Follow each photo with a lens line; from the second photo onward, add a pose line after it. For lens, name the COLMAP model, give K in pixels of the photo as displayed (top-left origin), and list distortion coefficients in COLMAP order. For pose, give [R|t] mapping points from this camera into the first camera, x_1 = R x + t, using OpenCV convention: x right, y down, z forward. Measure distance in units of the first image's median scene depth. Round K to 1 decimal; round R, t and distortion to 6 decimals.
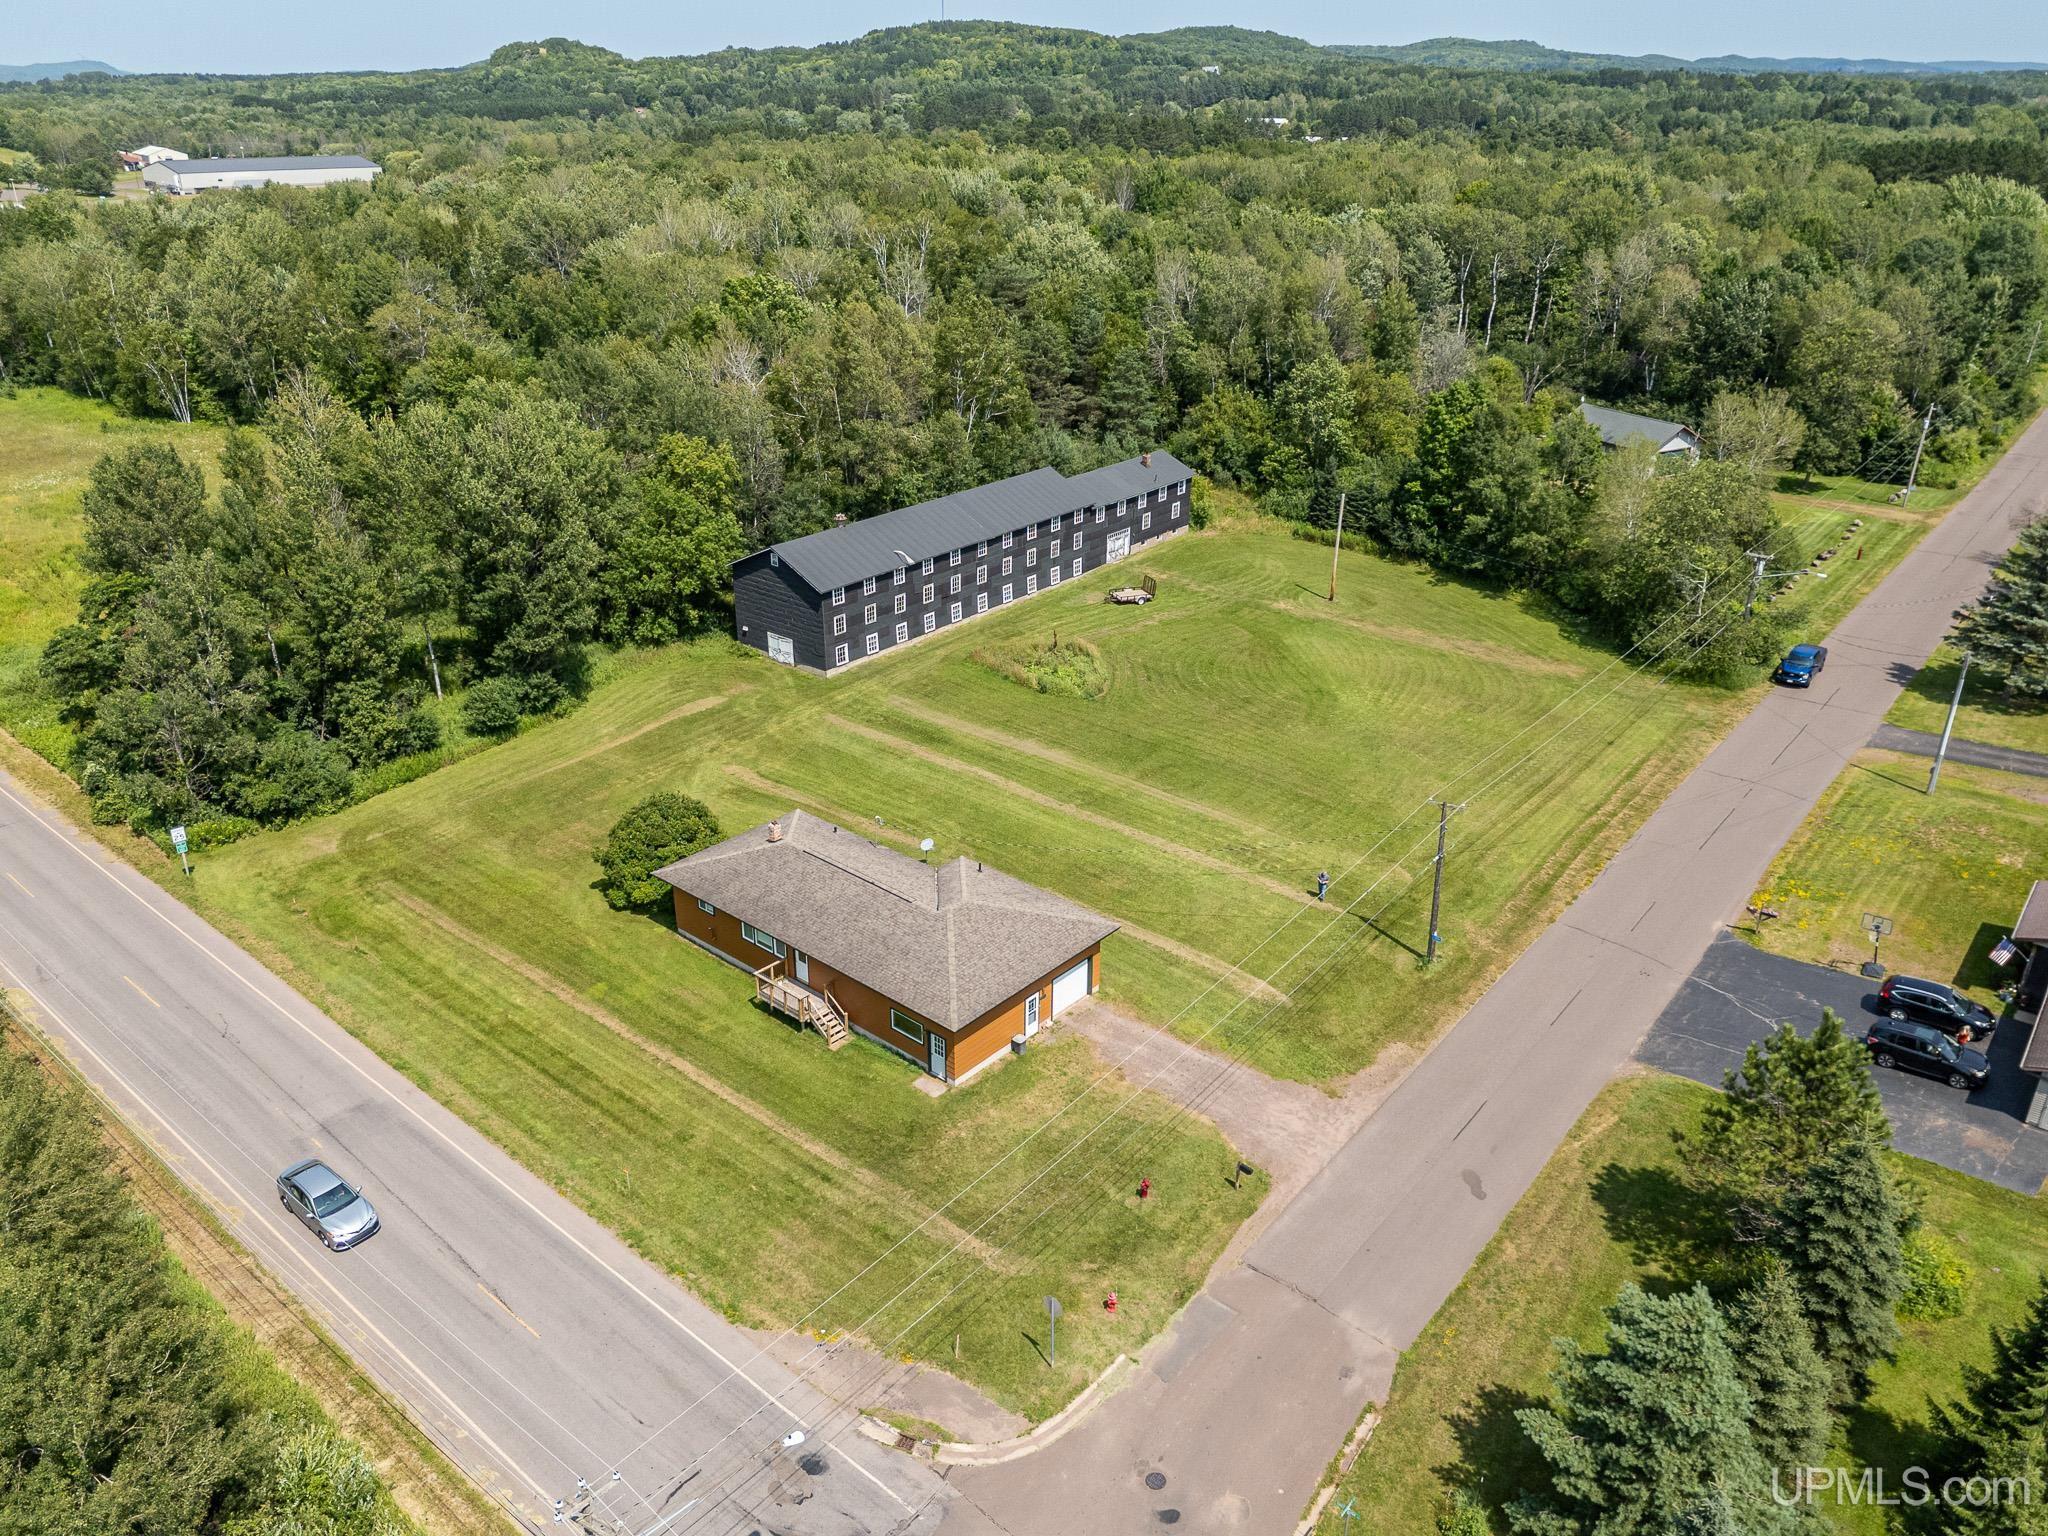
lens RADIAL K [[1503.2, 0, 1049.0], [0, 1503.2, 774.8], [0, 0, 1]] dist [0.075259, -0.074300]
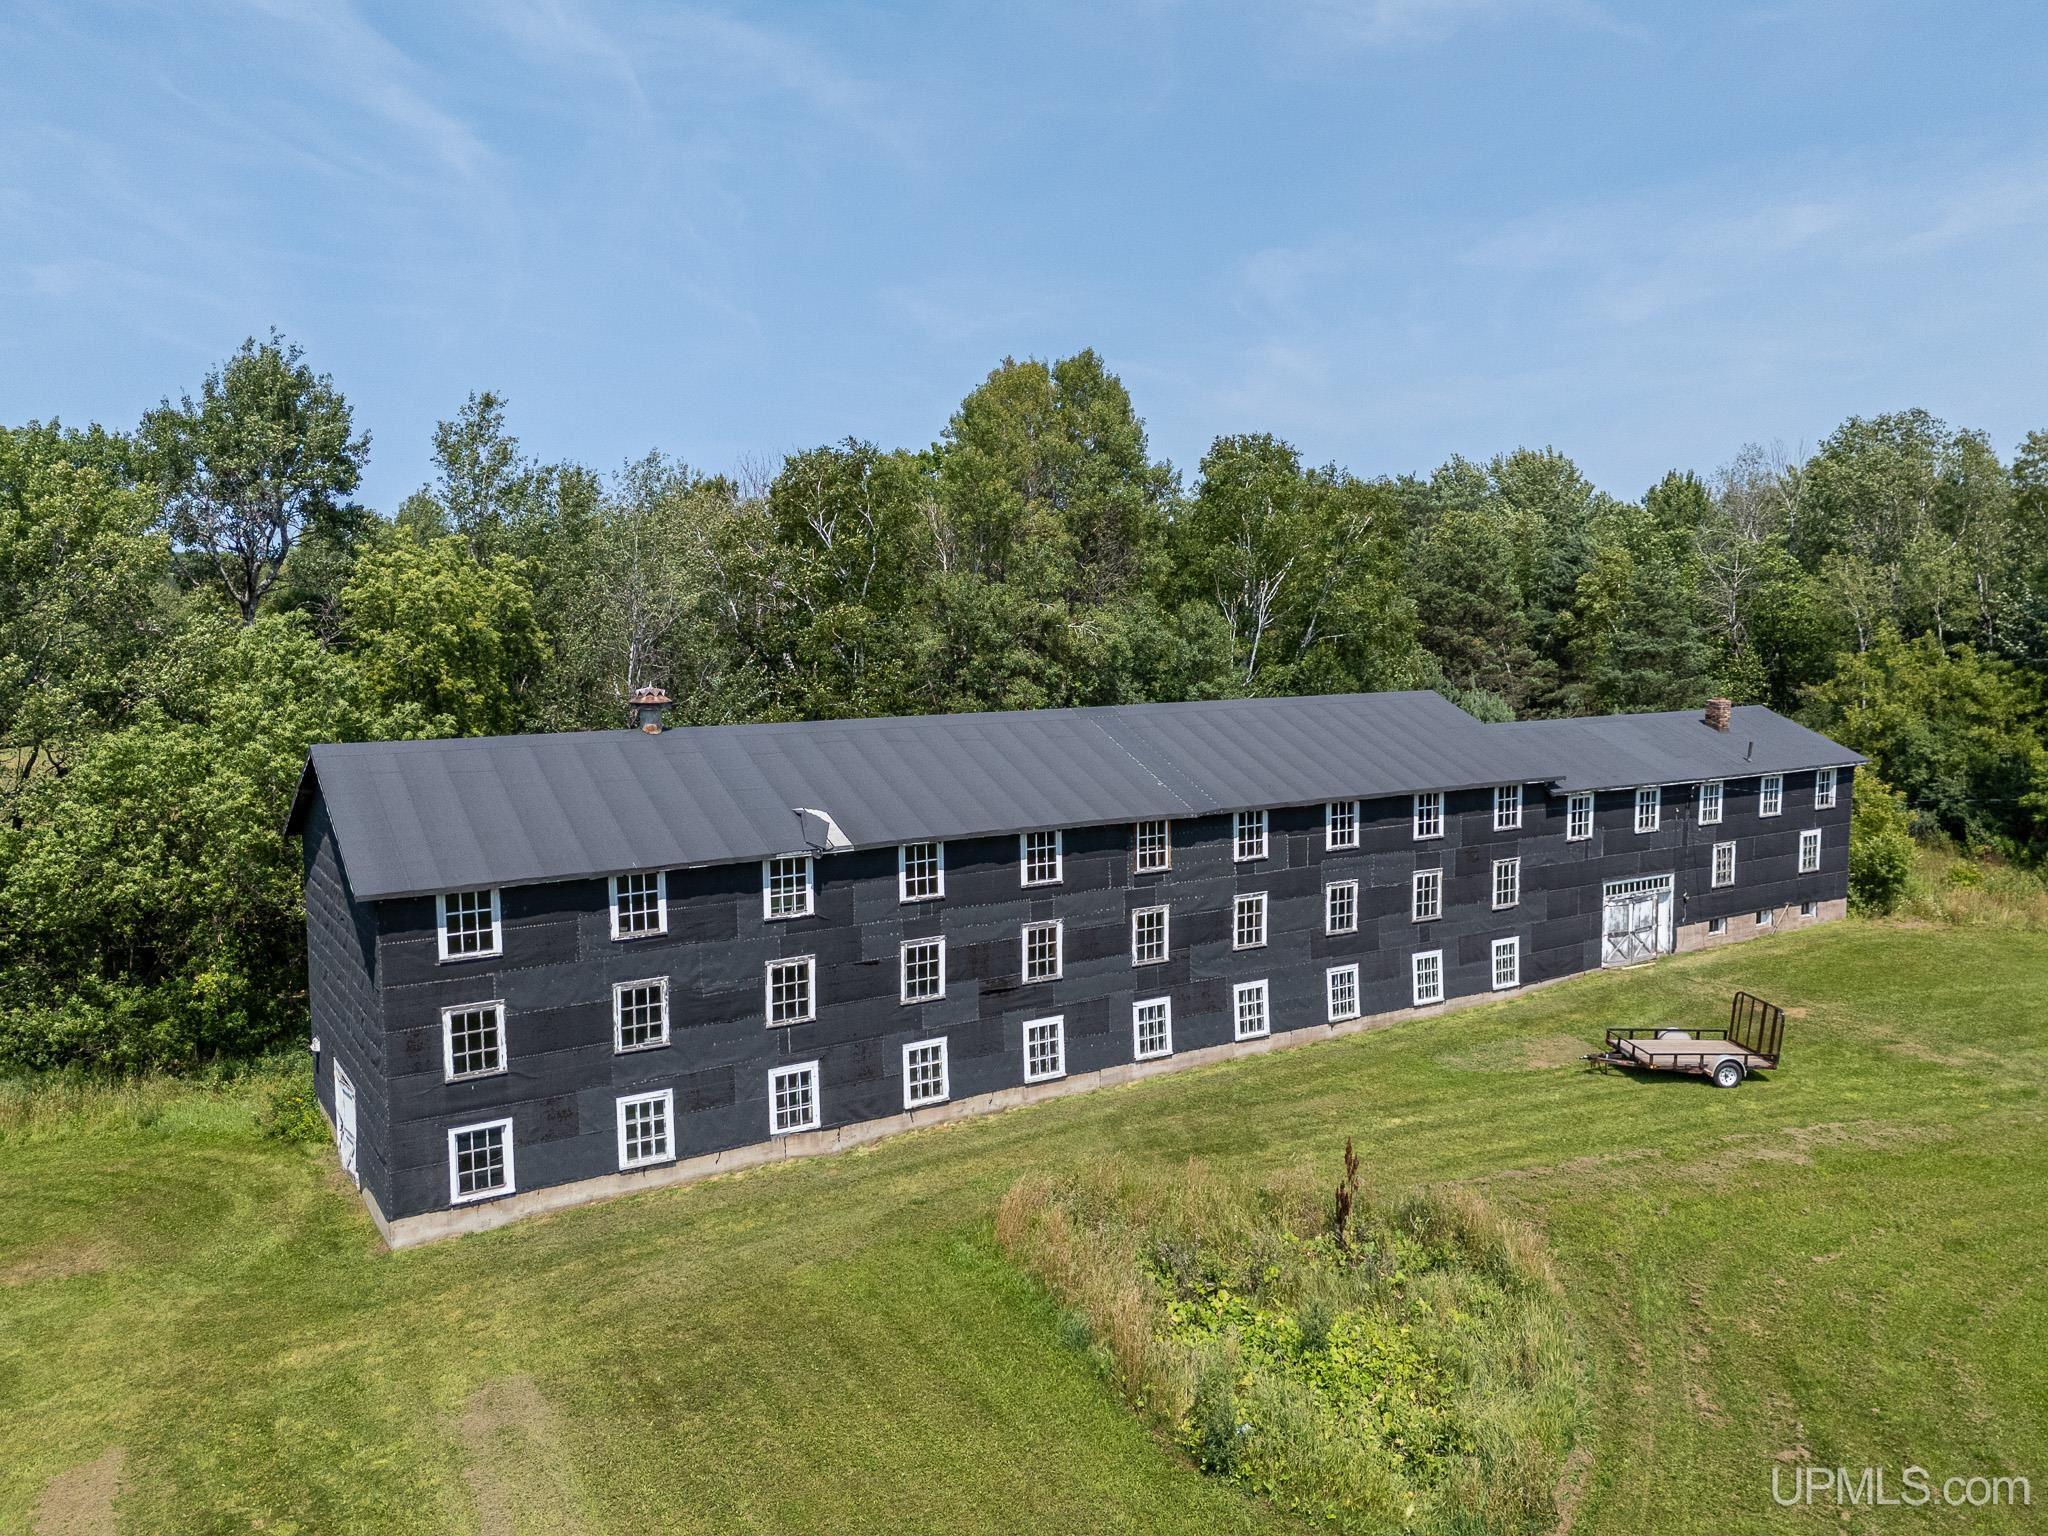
lens RADIAL K [[1503.2, 0, 1024.7], [0, 1503.2, 753.8], [0, 0, 1]] dist [0.075259, -0.074300]
pose [[0.942925, 0.007734, -0.332915, 0.035102], [-0.120387, 0.940031, -0.319137, -0.072308], [0.310482, 0.341001, 0.887310, 0.764922]]
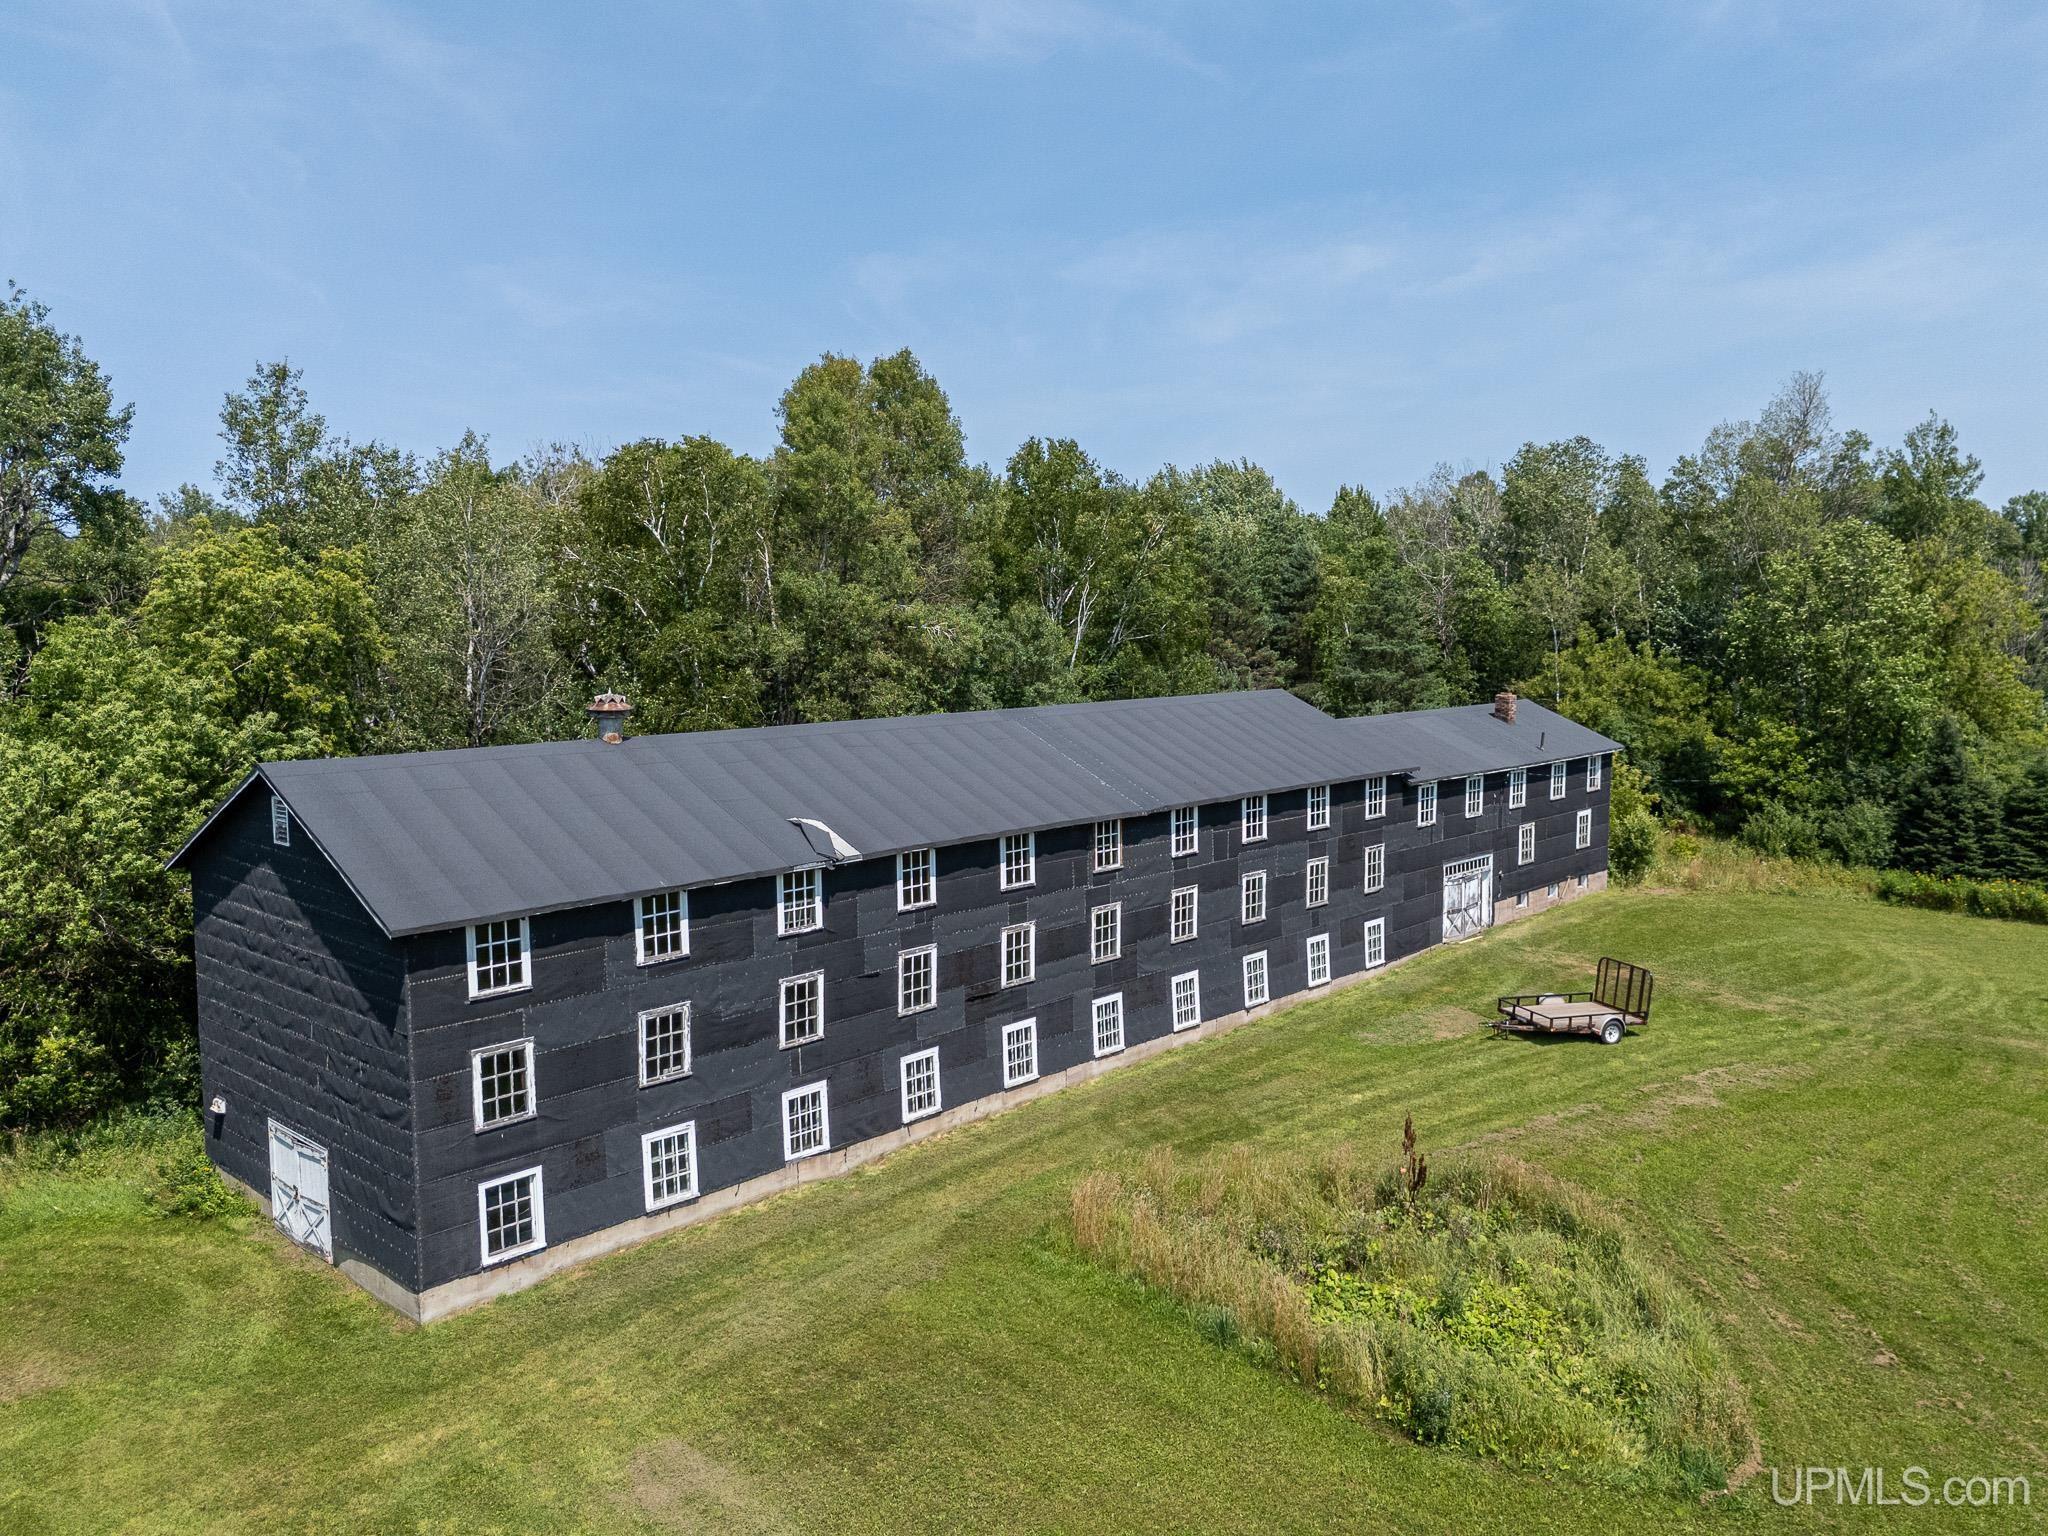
lens RADIAL K [[1503.2, 0, 1029.4], [0, 1503.2, 751.8], [0, 0, 1]] dist [0.075259, -0.074300]
pose [[0.995930, -0.012846, -0.089204, -0.034834], [-0.018136, 0.940975, -0.337989, -0.068132], [0.088281, 0.338231, 0.936913, 0.751510]]
